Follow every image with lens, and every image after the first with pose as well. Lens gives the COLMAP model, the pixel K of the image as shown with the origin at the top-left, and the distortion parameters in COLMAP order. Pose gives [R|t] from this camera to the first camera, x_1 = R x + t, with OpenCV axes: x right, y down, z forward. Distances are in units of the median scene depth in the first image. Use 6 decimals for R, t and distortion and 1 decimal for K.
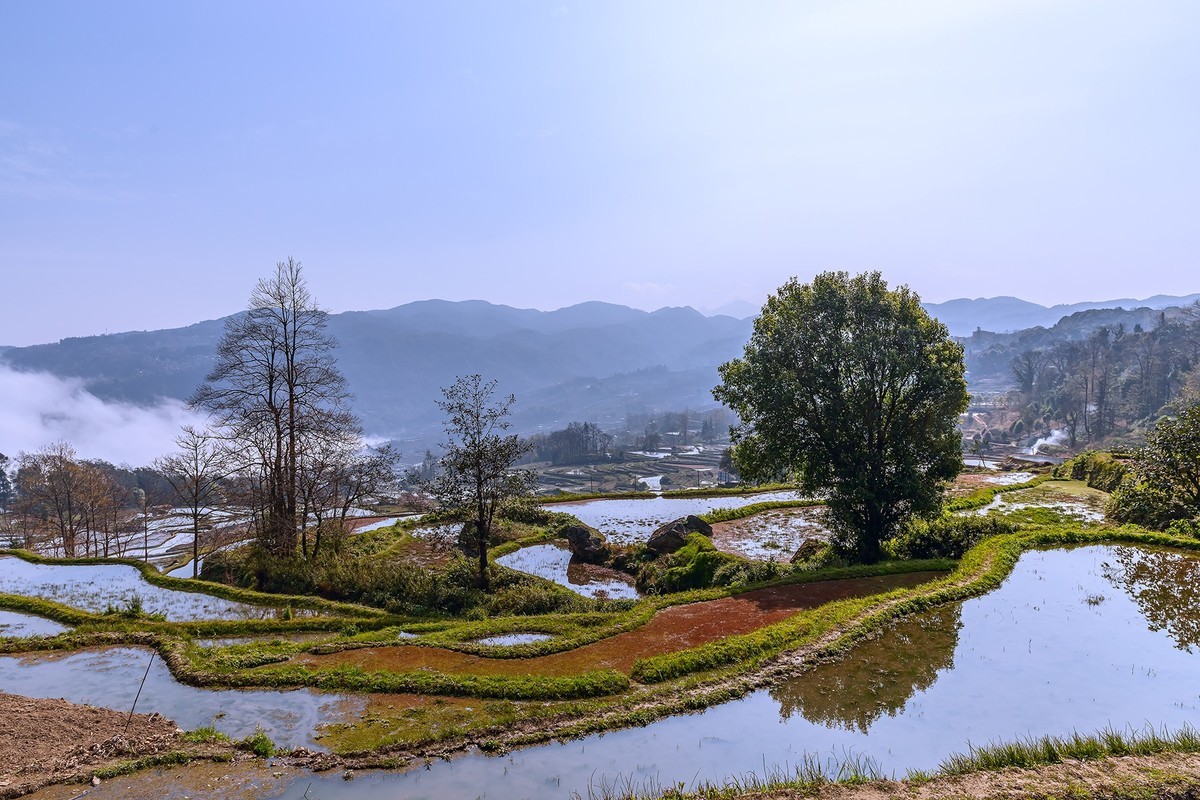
lens RADIAL K [[830.3, 0, 592.0], [0, 830.3, 401.8], [0, 0, 1]] dist [0.005930, 0.001108]
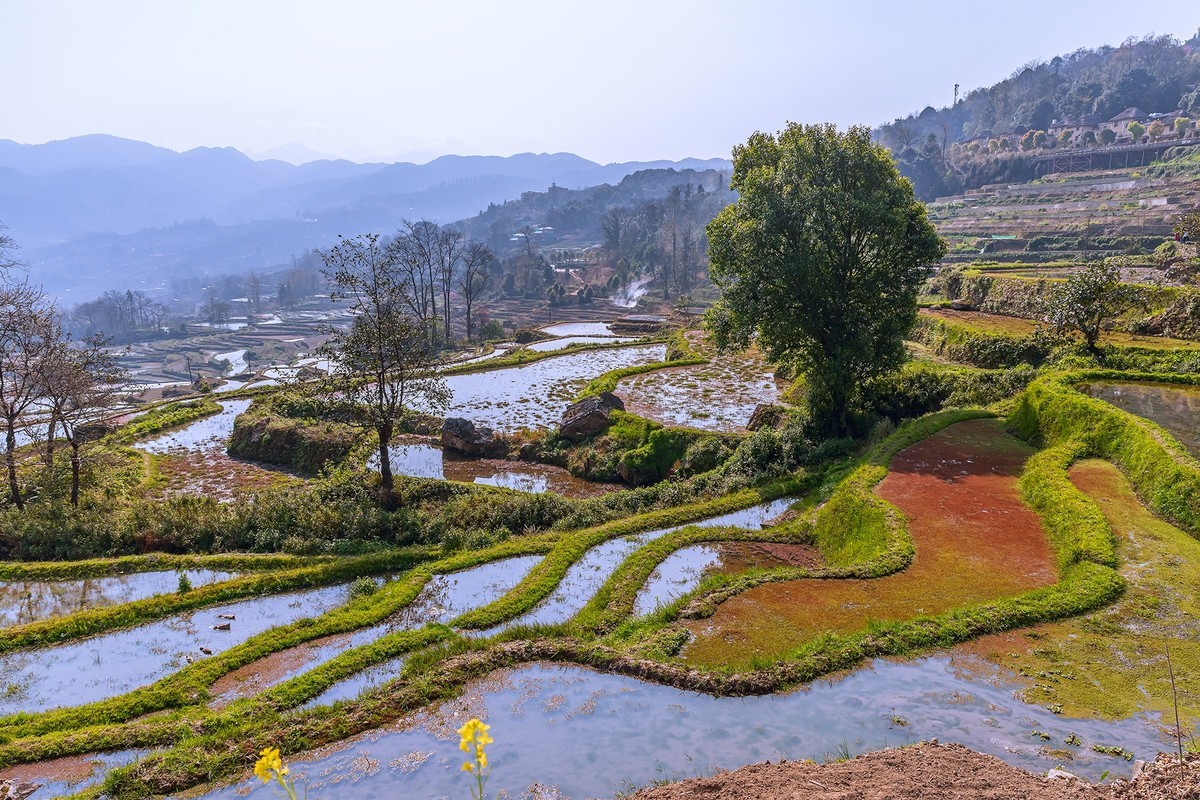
lens RADIAL K [[895.7, 0, 393.6], [0, 895.7, 400.7], [0, 0, 1]] dist [0.014511, -0.003825]
pose [[0.853849, -0.095507, 0.511684, -0.608869], [0.014073, 0.986899, 0.160722, -0.013903], [-0.520331, -0.130032, 0.844007, 0.312151]]
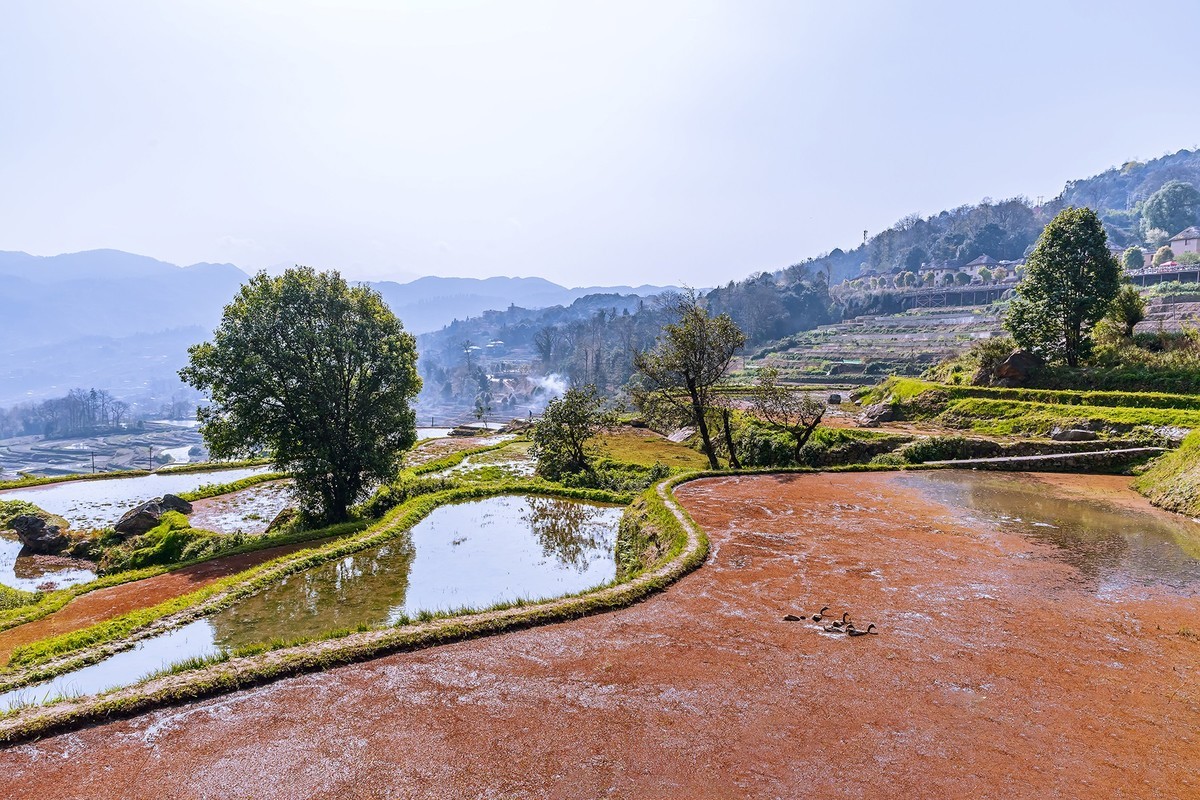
lens RADIAL K [[826.6, 0, 680.2], [0, 826.6, 362.1], [0, 0, 1]] dist [0.003645, -0.001709]
pose [[0.838237, 0.008431, 0.545240, 0.088016], [-0.011234, 0.999935, 0.001809, -0.028835], [-0.545190, -0.007642, 0.838278, -0.156615]]
